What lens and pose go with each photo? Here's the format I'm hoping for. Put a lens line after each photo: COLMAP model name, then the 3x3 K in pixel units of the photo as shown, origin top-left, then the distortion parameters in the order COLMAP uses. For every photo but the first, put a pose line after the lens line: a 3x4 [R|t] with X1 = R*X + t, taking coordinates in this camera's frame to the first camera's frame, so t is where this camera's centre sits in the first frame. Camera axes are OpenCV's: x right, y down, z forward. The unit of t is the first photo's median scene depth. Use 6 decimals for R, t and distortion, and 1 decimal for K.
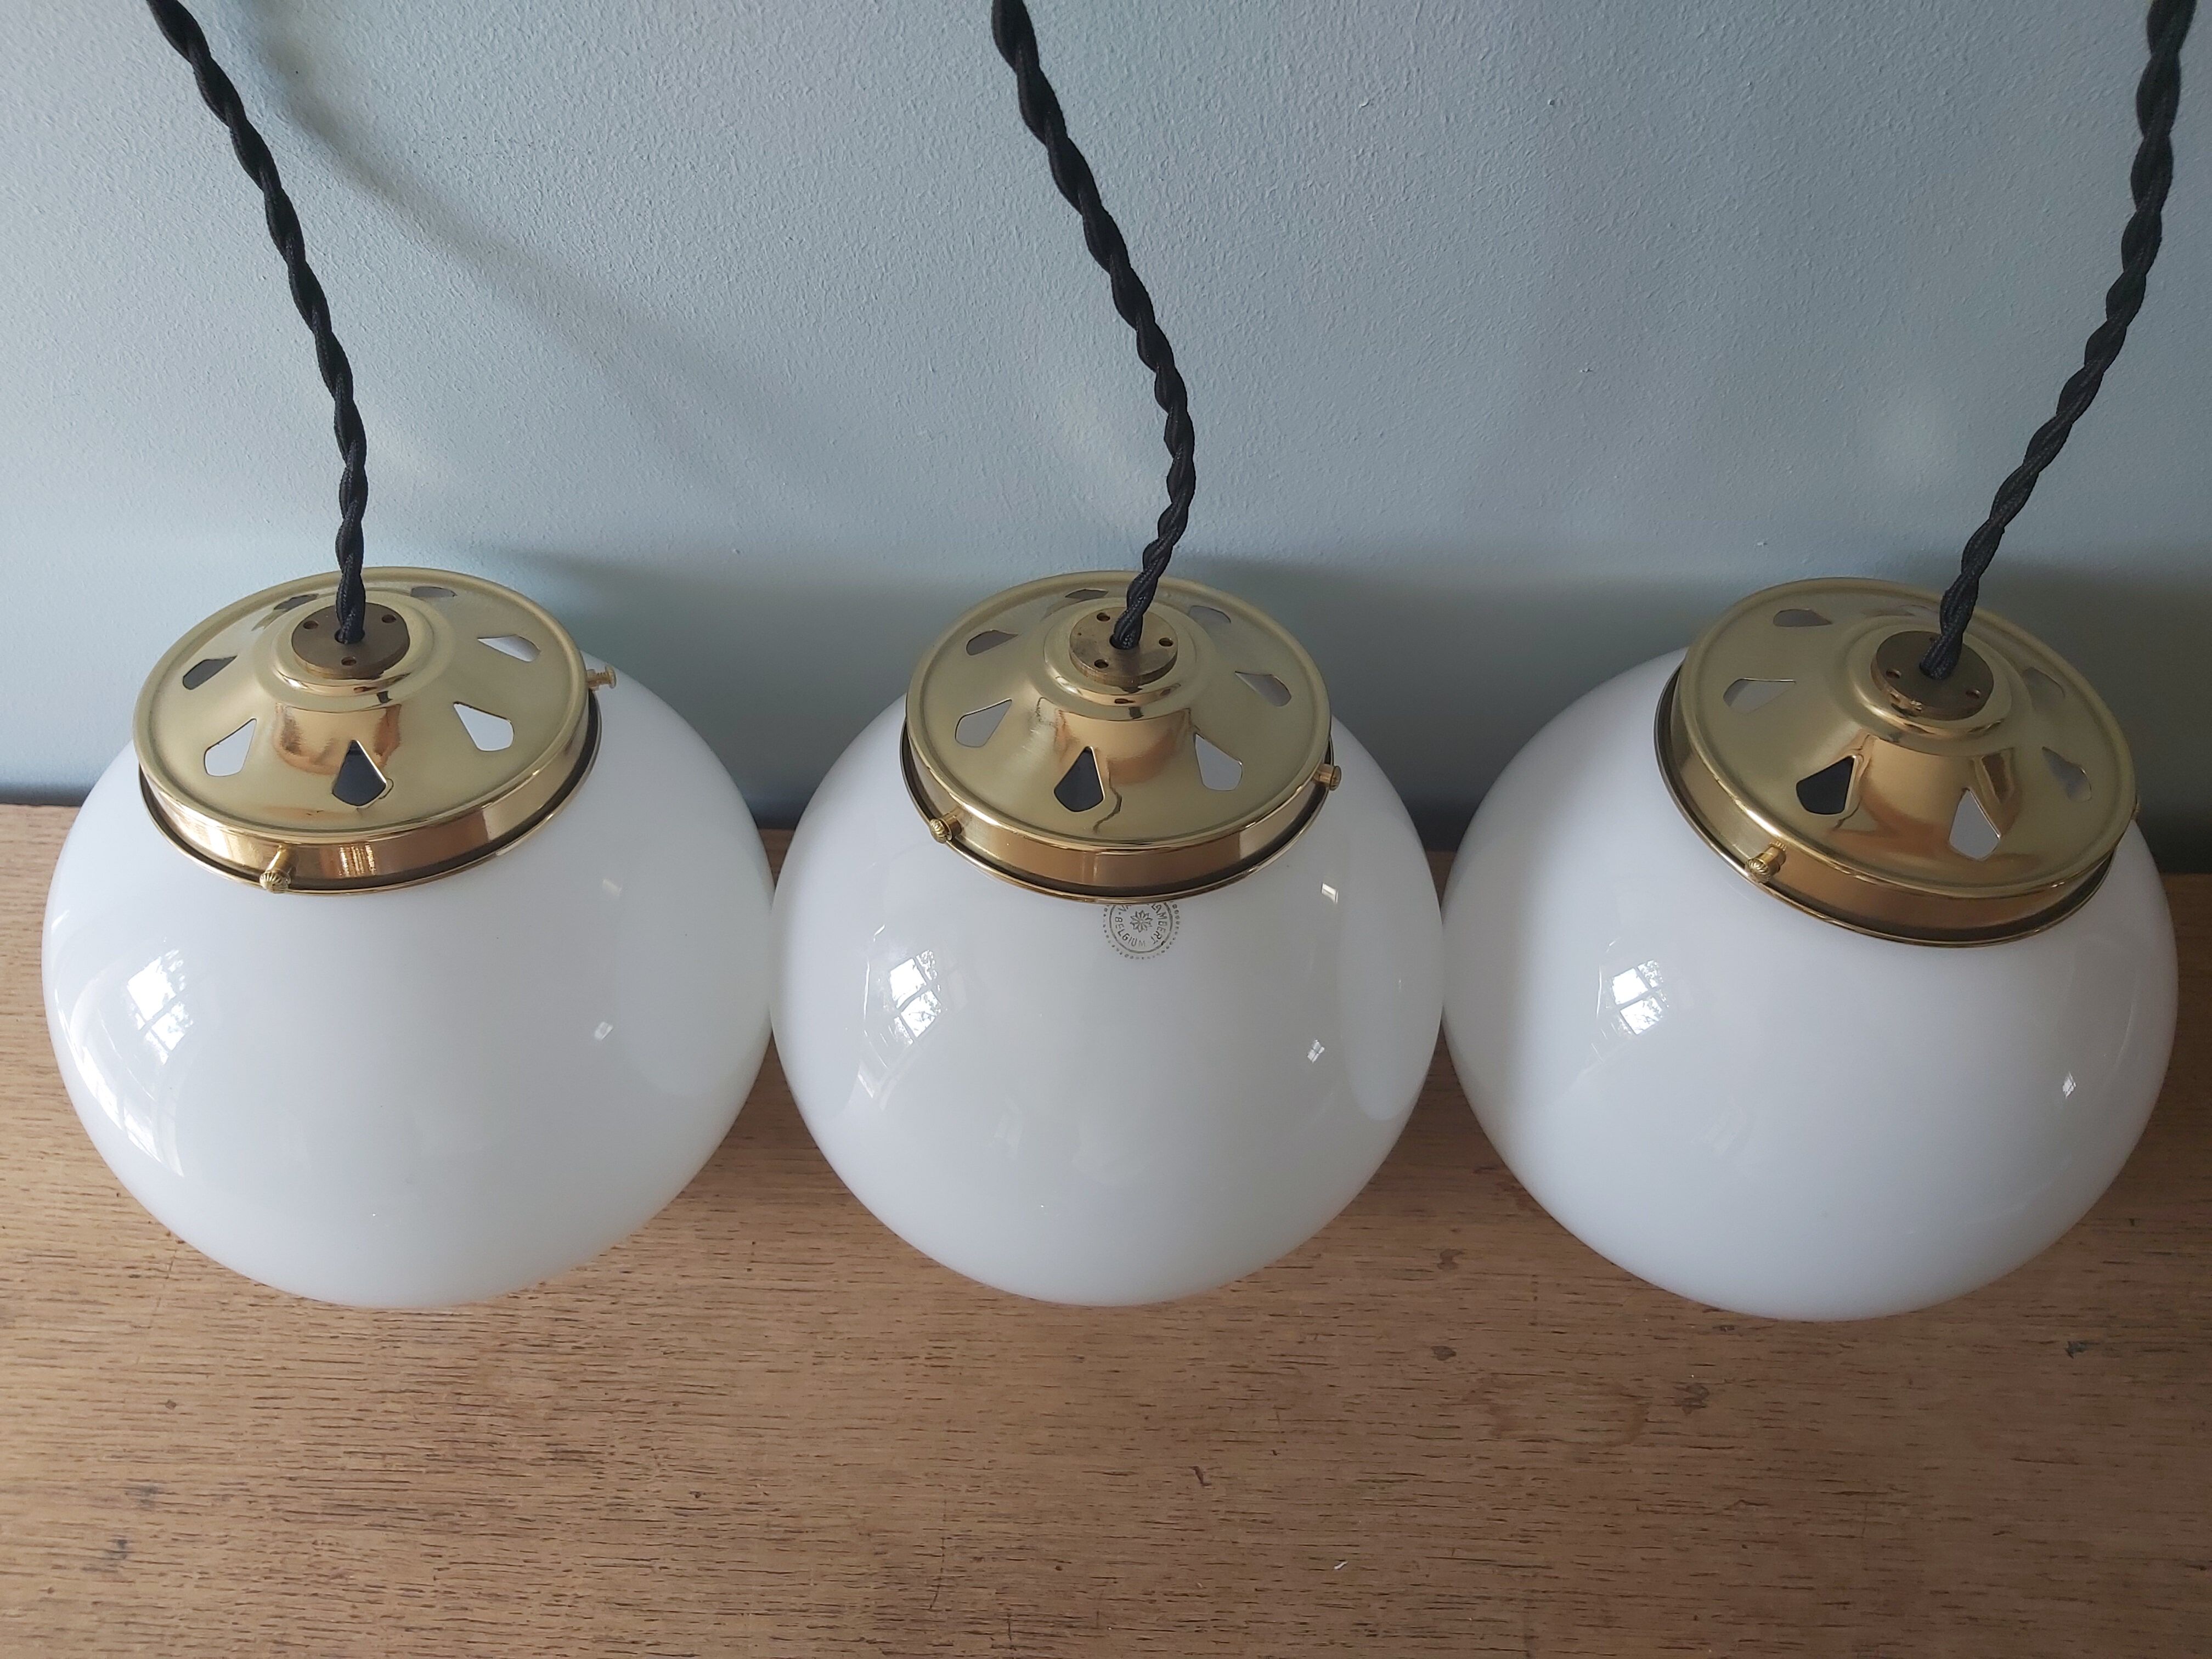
lens RADIAL K [[1700.5, 0, 1107.9], [0, 1700.5, 834.4], [0, 0, 1]] dist [0.010786, -0.048752]
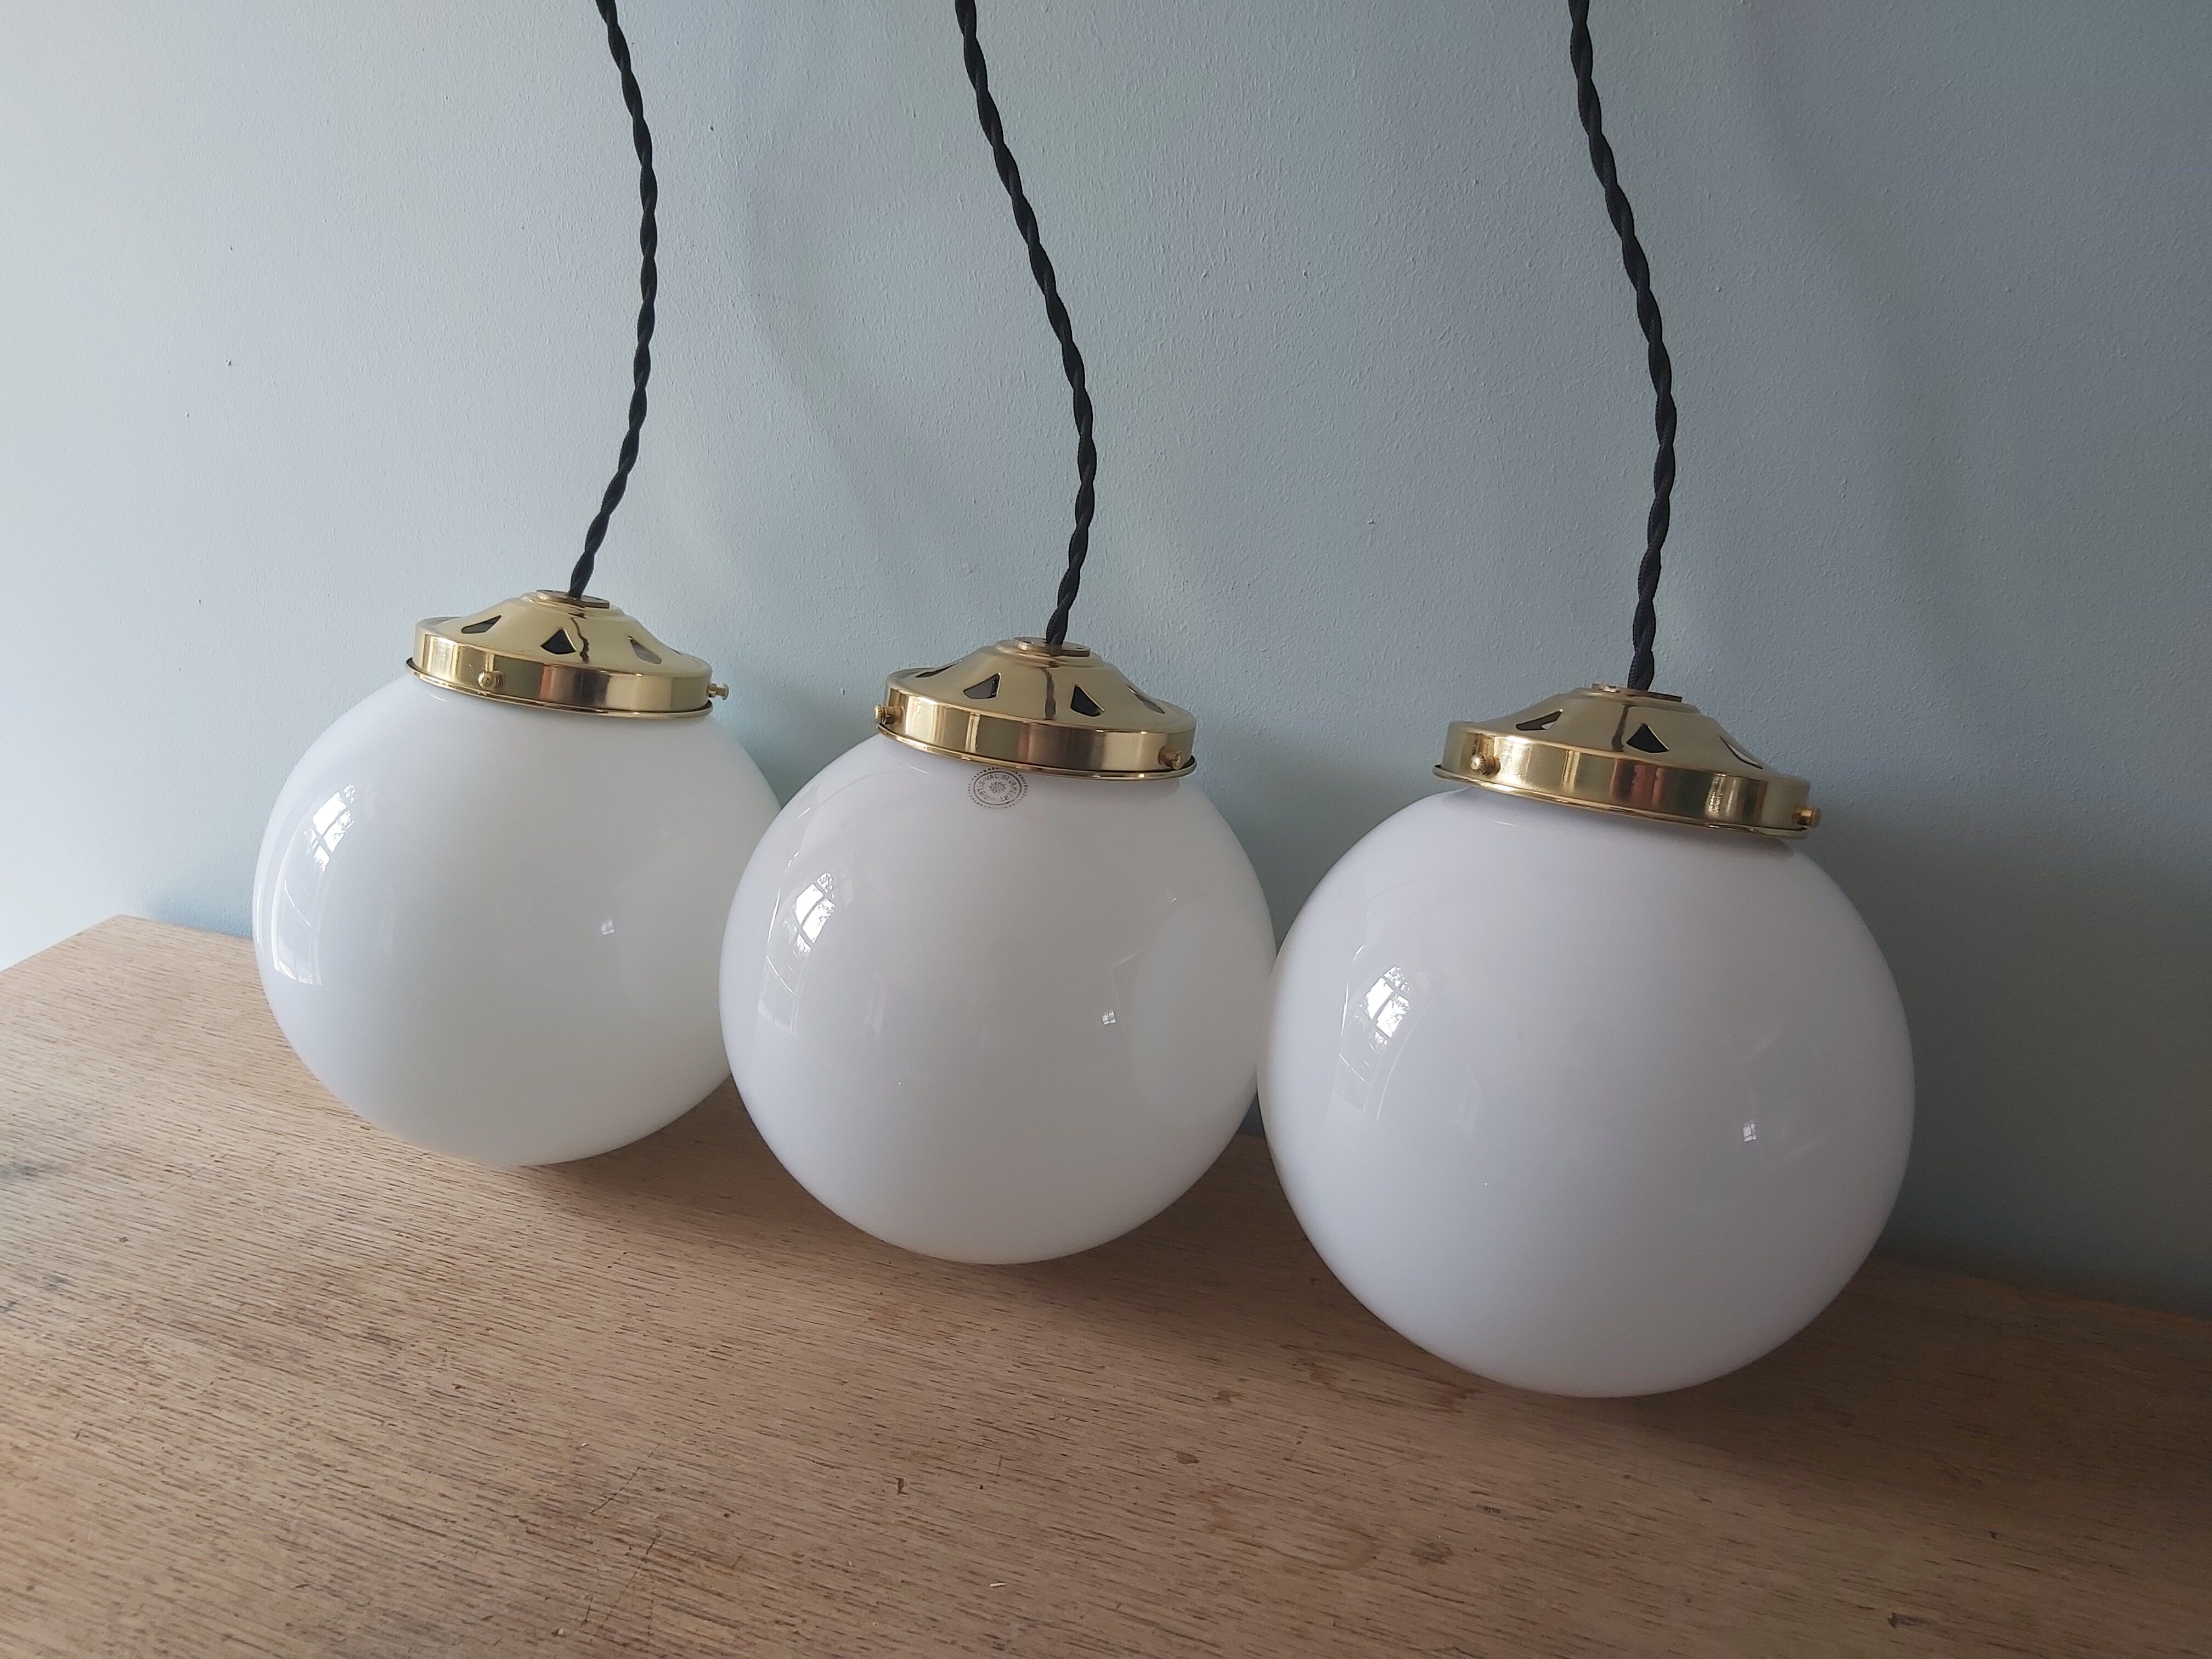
lens RADIAL K [[1700.5, 0, 1162.3], [0, 1700.5, 836.4], [0, 0, 1]] dist [0.010786, -0.048752]
pose [[0.950832, 0.114686, -0.287689, 0.430637], [-0.281653, 0.706519, -0.649232, 0.701273], [0.128800, 0.698339, 0.704083, 0.081222]]
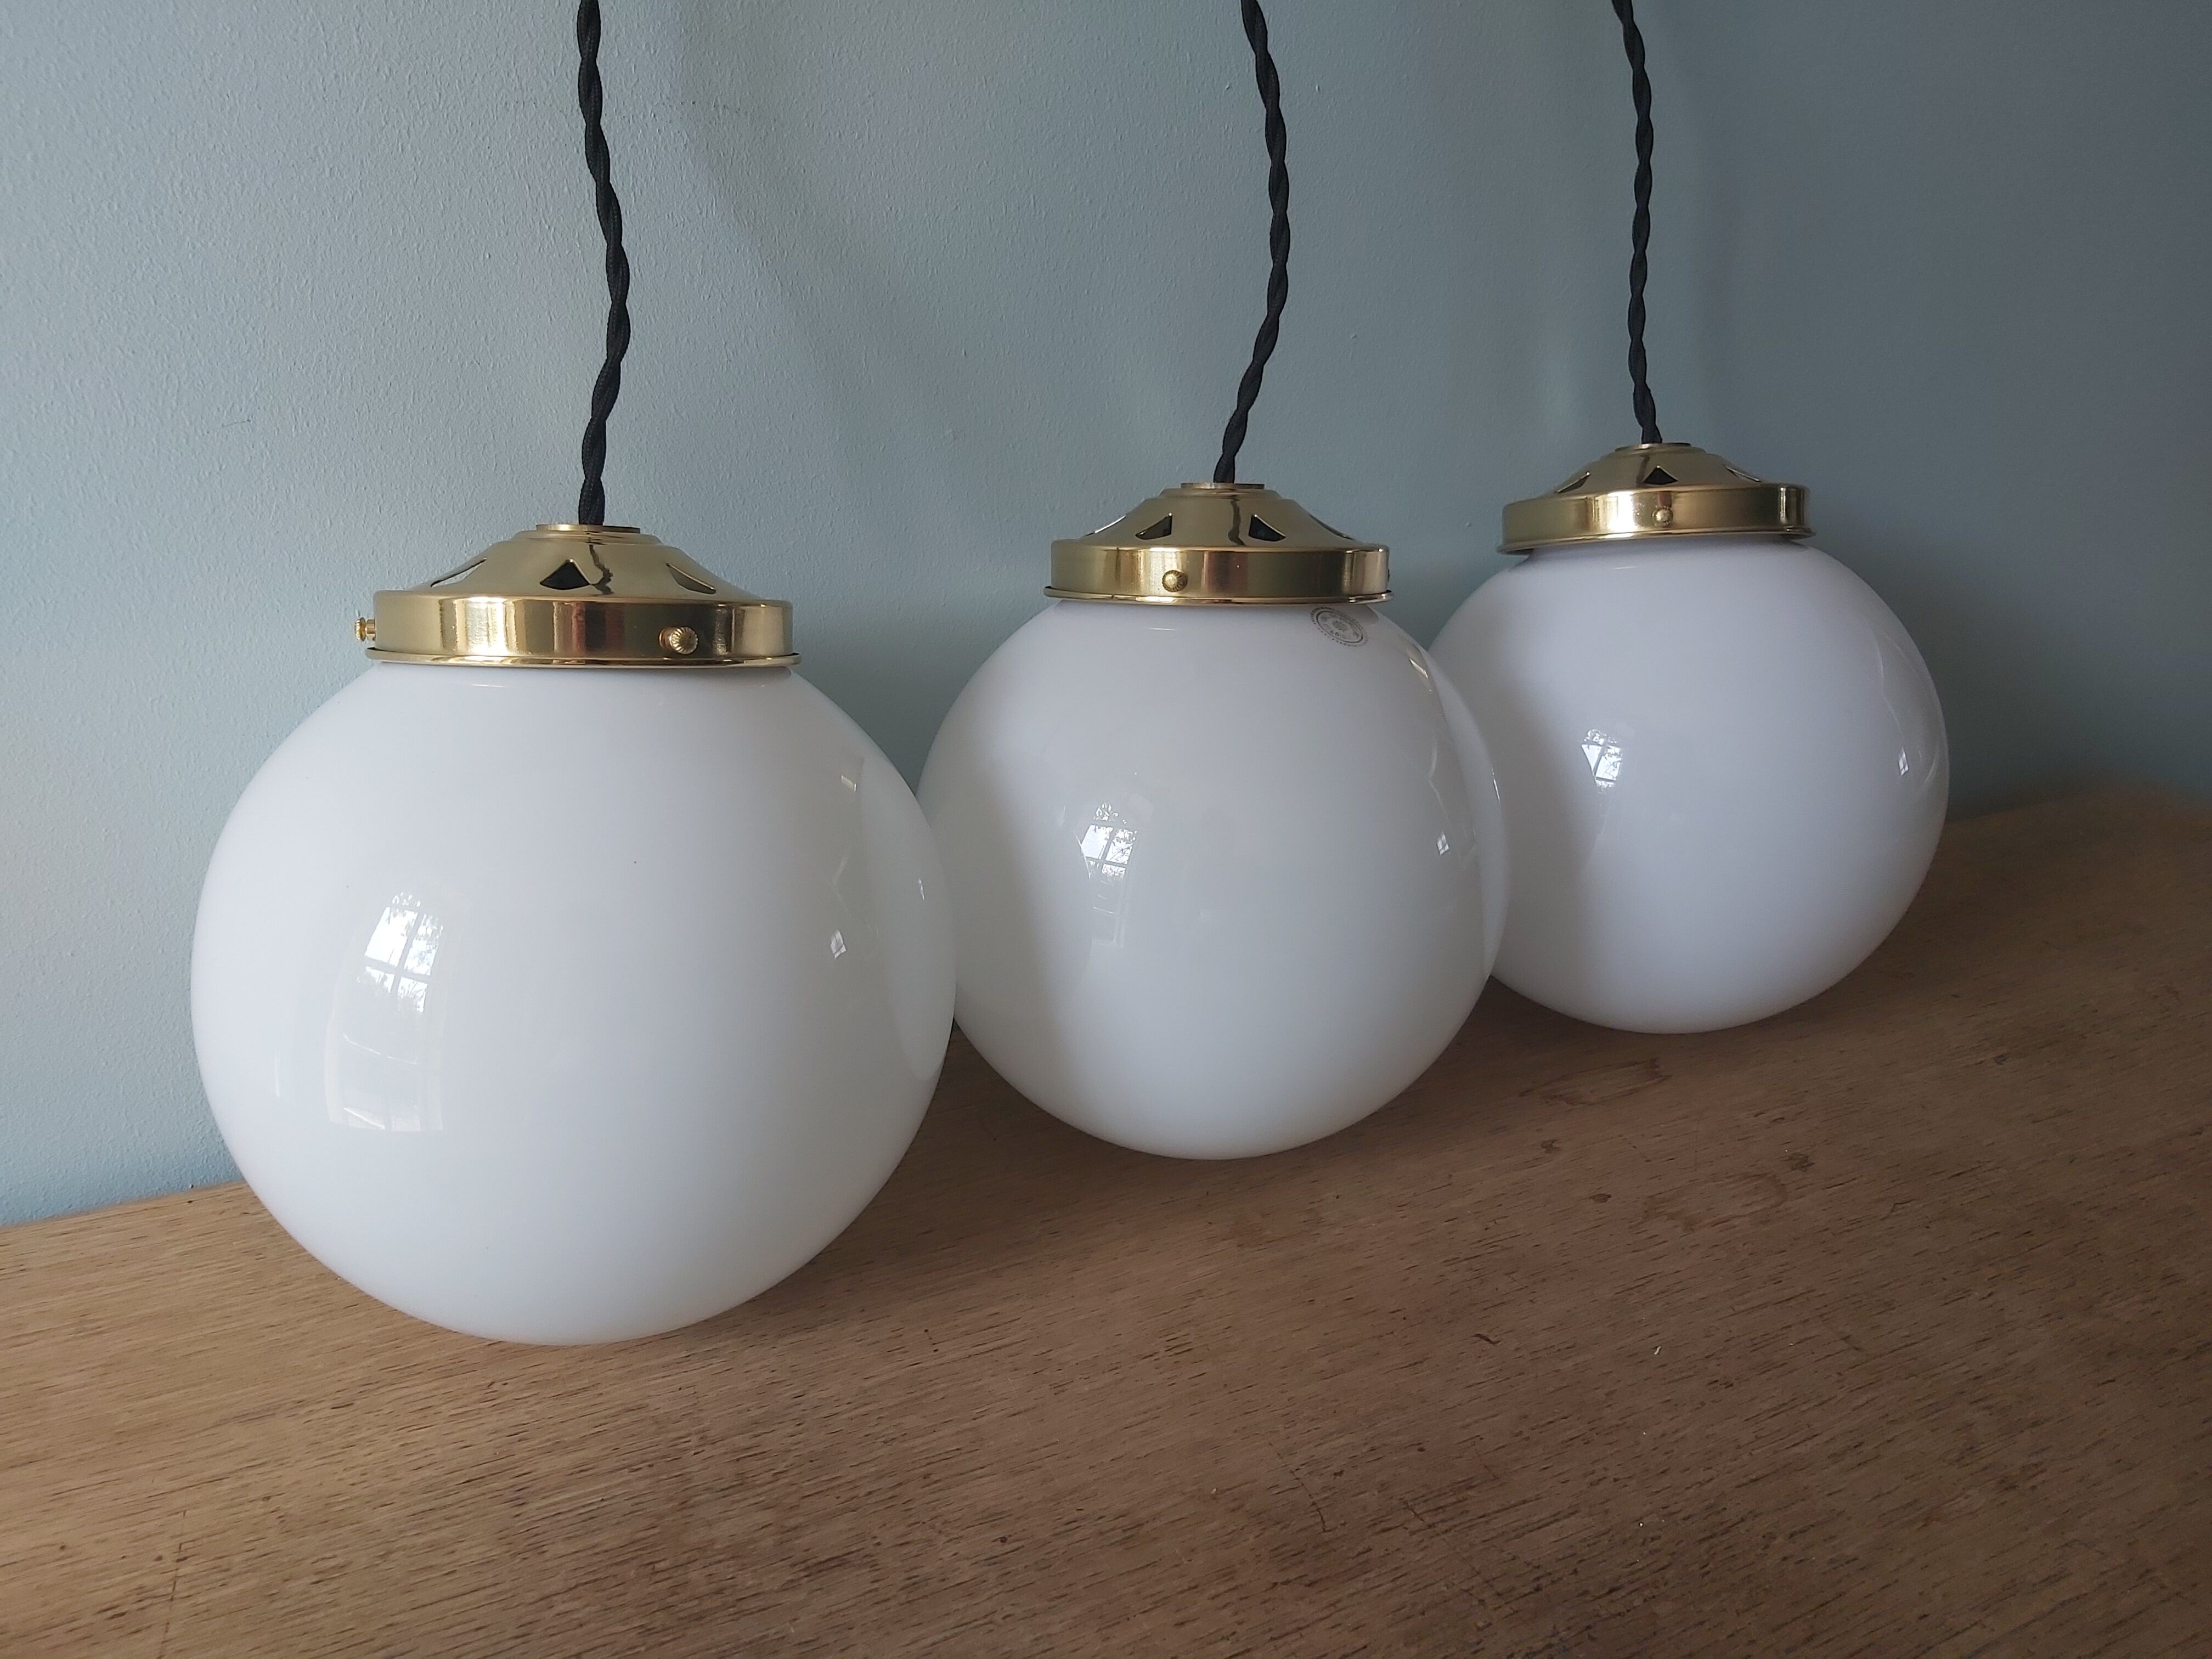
lens RADIAL K [[1700.5, 0, 1146.3], [0, 1700.5, 792.9], [0, 0, 1]] dist [0.010786, -0.048752]
pose [[0.874468, -0.150985, 0.460988, -0.491436], [0.424608, 0.697759, -0.576923, 0.625926], [-0.234552, 0.700240, 0.674277, 0.207080]]
